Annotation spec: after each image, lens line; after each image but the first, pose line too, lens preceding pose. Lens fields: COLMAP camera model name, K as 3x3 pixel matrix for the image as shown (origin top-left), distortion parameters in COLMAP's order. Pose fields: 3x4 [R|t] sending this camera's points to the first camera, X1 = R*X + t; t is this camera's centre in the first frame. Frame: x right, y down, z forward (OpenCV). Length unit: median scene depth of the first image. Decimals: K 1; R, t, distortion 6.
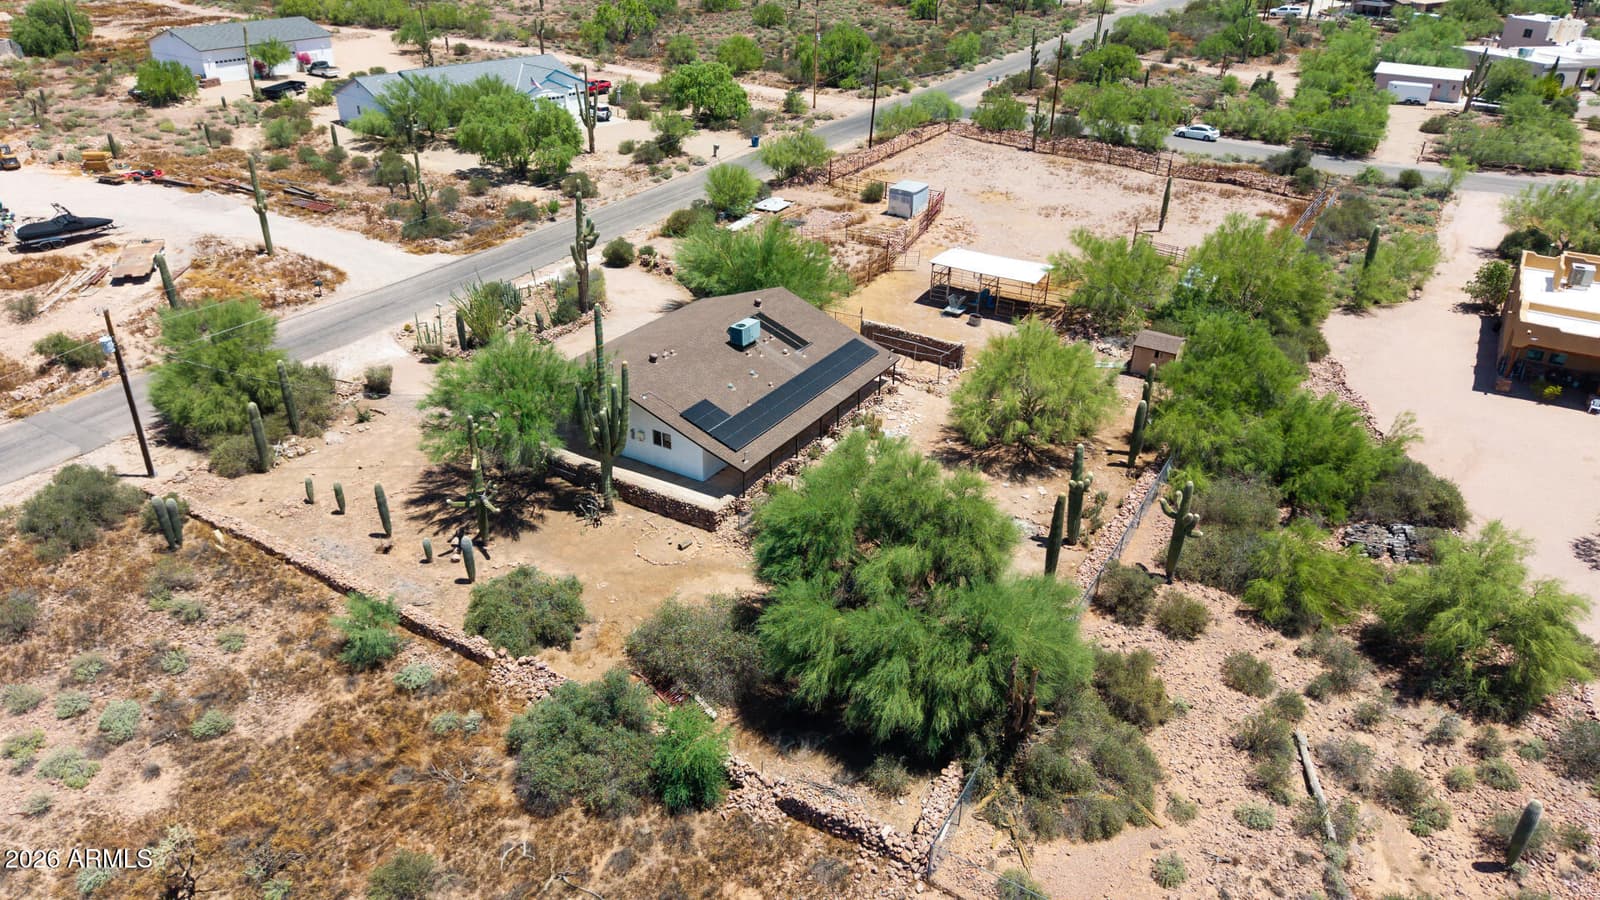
lens RADIAL K [[1093.4, 0, 801.8], [0, 1093.4, 412.8], [0, 0, 1]] dist [0.064458, -0.083075]
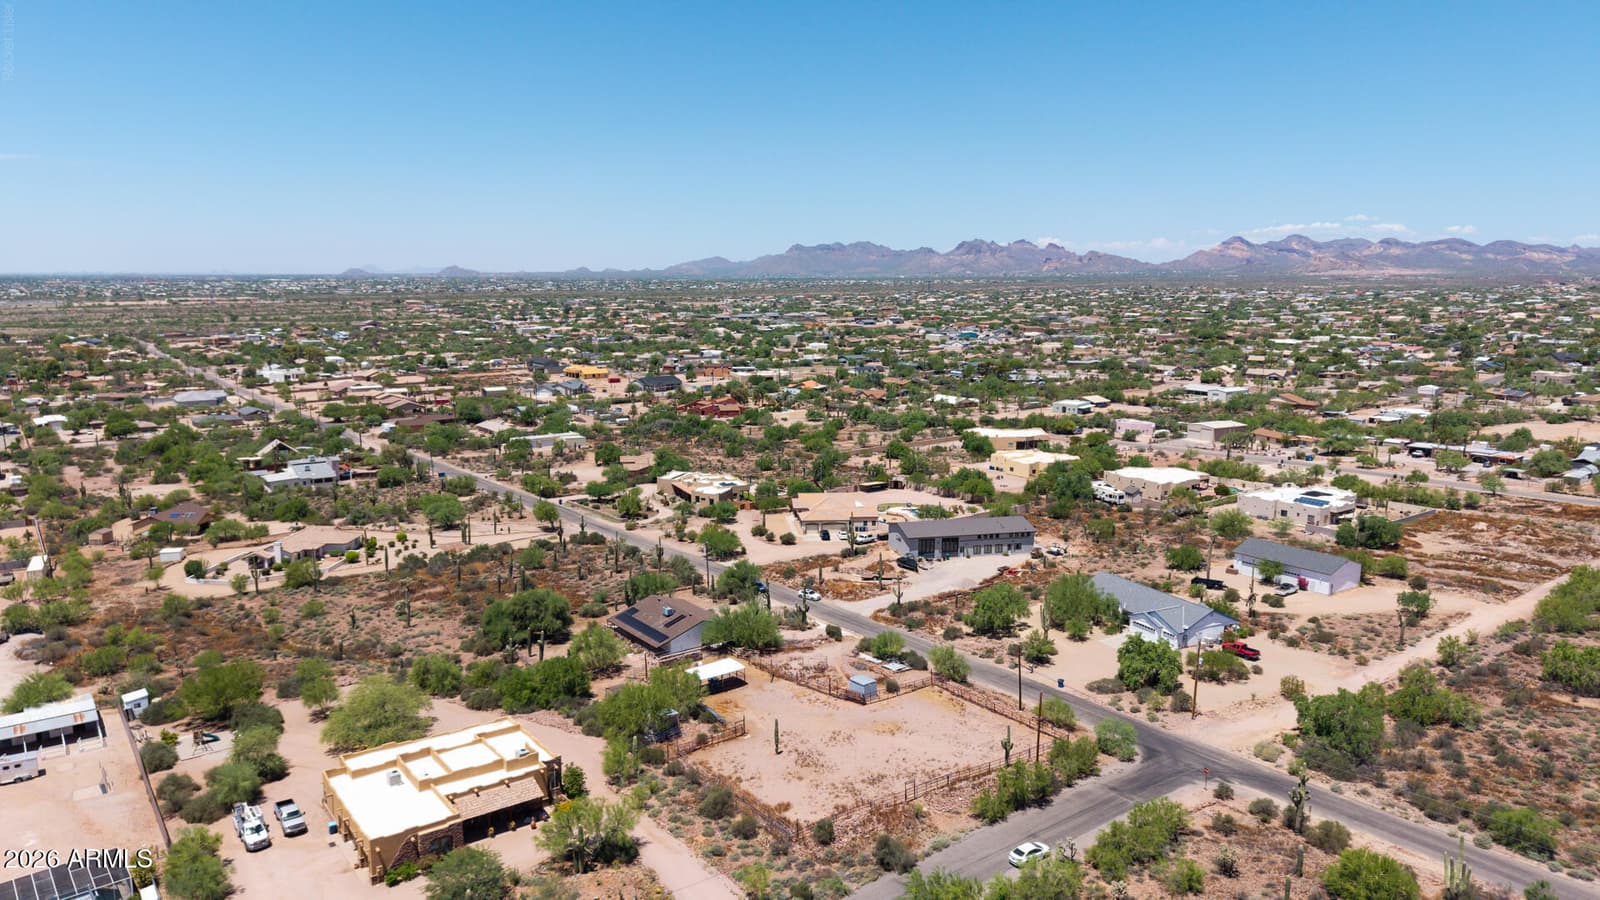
lens RADIAL K [[1061.9, 0, 800.0], [0, 1061.9, 450.0], [0, 0, 1]] dist [0.076074, -0.108986]
pose [[-0.372327, 0.132511, -0.918593, 1.878446], [-0.420740, 0.858110, 0.294321, -1.130904], [0.827255, 0.496073, -0.263745, 1.446927]]
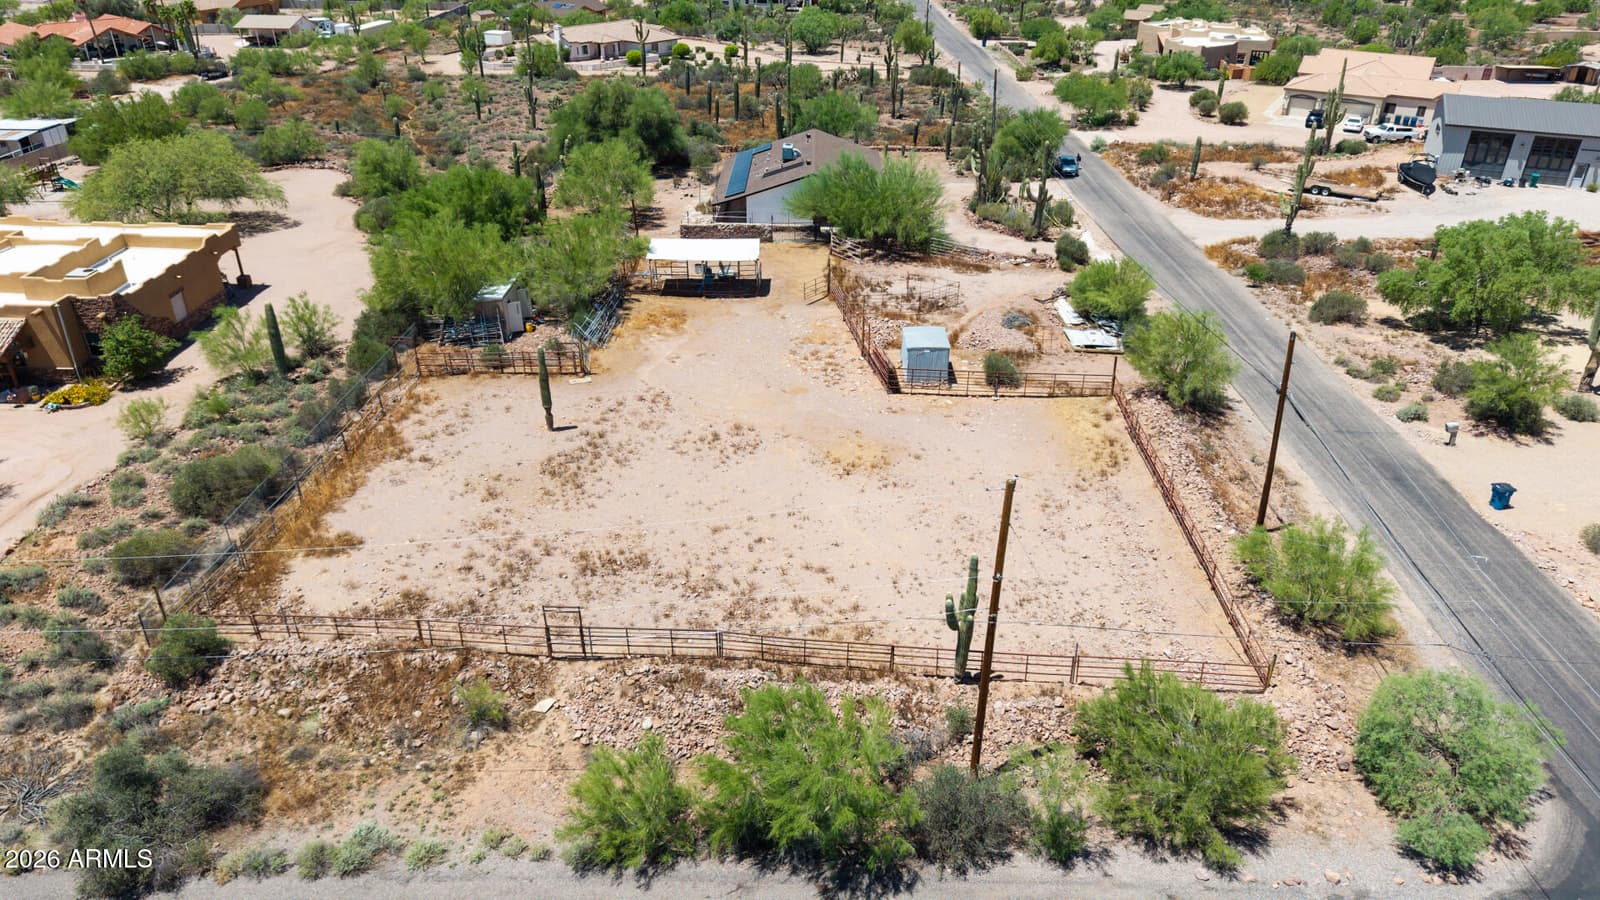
lens RADIAL K [[1077.4, 0, 799.7], [0, 1077.4, 430.3], [0, 0, 1]] dist [0.039965, -0.040660]
pose [[-0.862597, 0.208963, -0.460718, 0.584535], [-0.245840, 0.622795, 0.742758, -0.781957], [0.442141, 0.753963, -0.485850, 1.637234]]
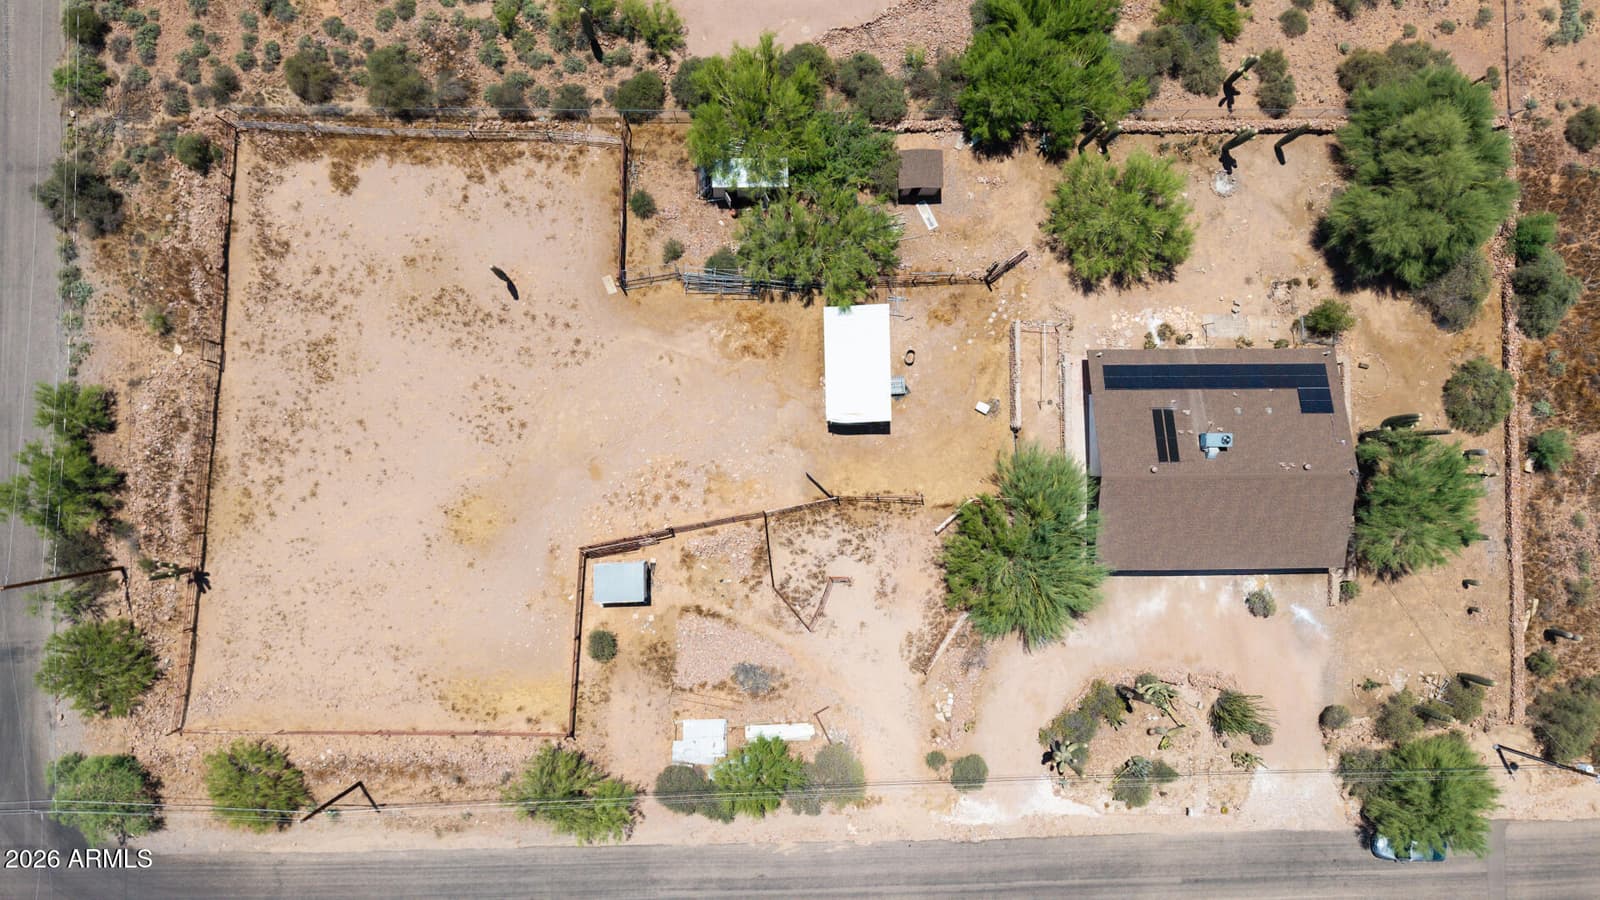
lens RADIAL K [[1061.9, 0, 800.0], [0, 1061.9, 450.0], [0, 0, 1]] dist [0.076074, -0.108986]
pose [[-0.526662, -0.849720, -0.024549, 0.158262], [0.332039, -0.232212, 0.914236, -1.000057], [-0.782545, 0.473342, 0.404437, 0.703171]]
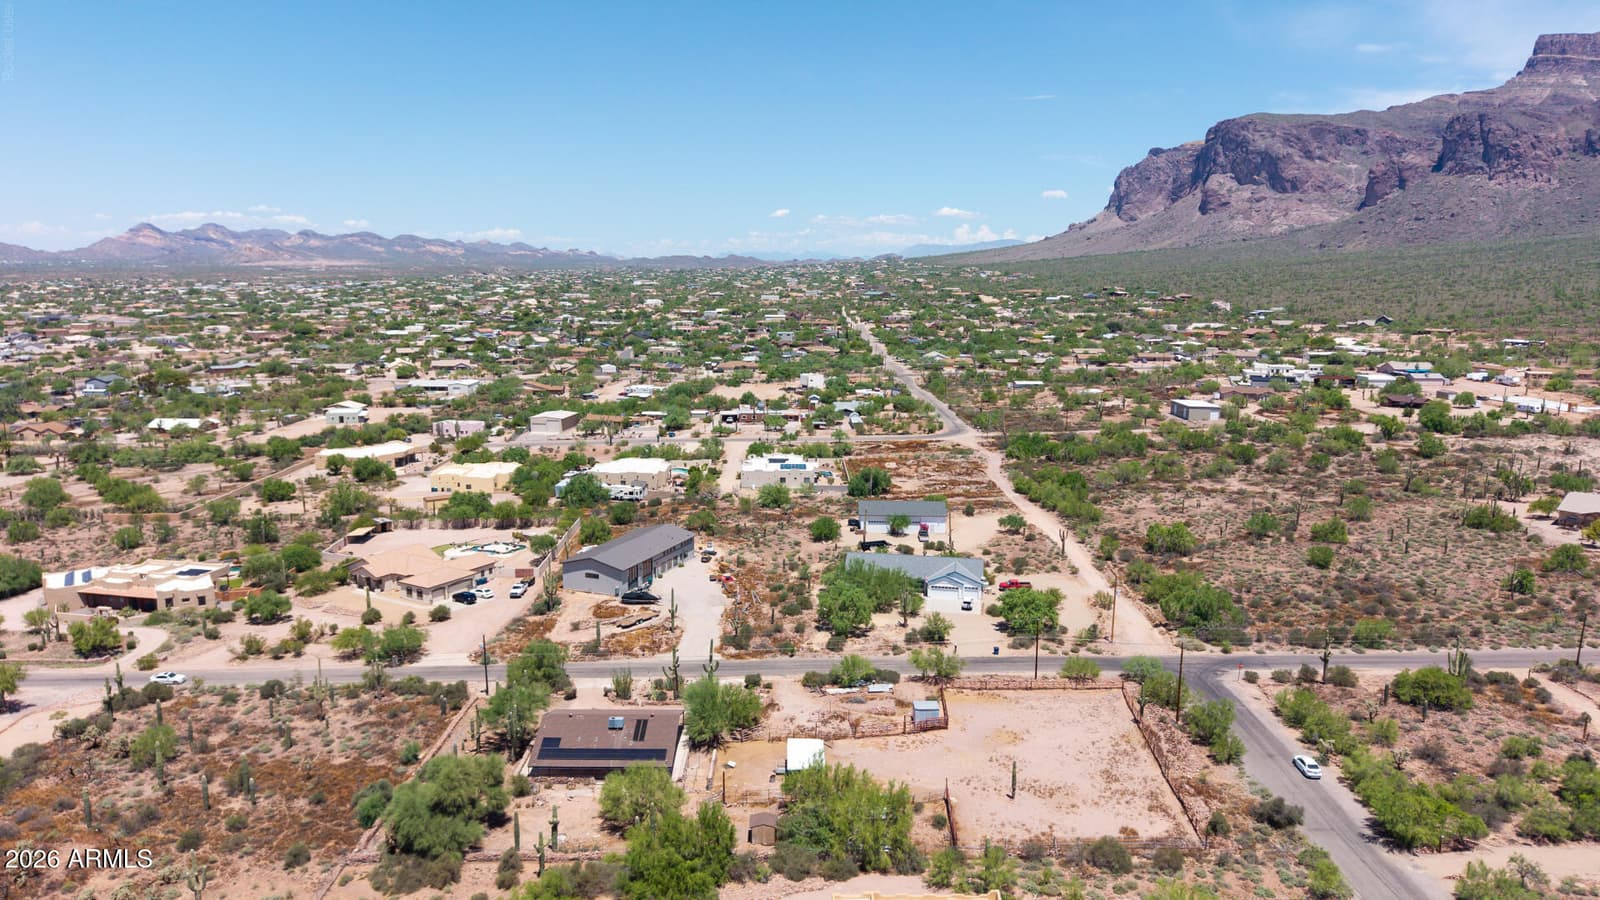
lens RADIAL K [[1077.4, 0, 799.7], [0, 1077.4, 430.3], [0, 0, 1]] dist [0.039965, -0.040660]
pose [[0.518940, 0.111659, -0.847486, 1.505615], [-0.373610, 0.921349, -0.107382, -0.406668], [0.768841, 0.372354, 0.519842, -0.047118]]
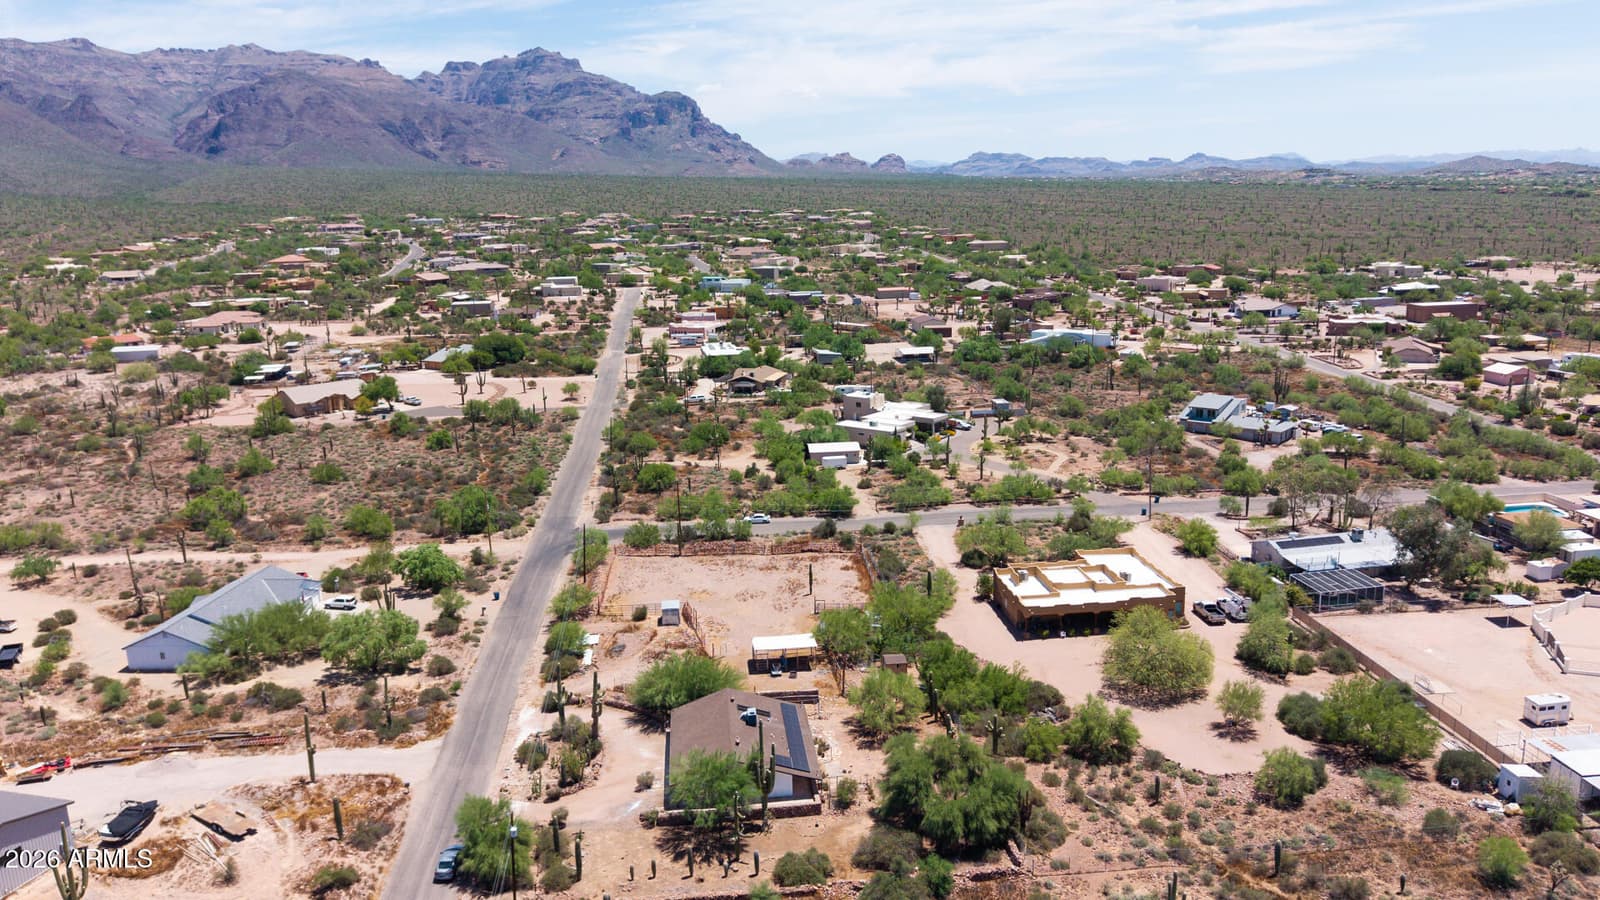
lens RADIAL K [[1172.5, 0, 800.0], [0, 1172.5, 450.0], [0, 0, 1]] dist [0.088712, -0.239746]
pose [[0.797717, -0.176869, 0.576511, -0.839962], [0.306789, 0.942086, -0.135478, -0.162136], [-0.519161, 0.284940, 0.805780, -0.624702]]
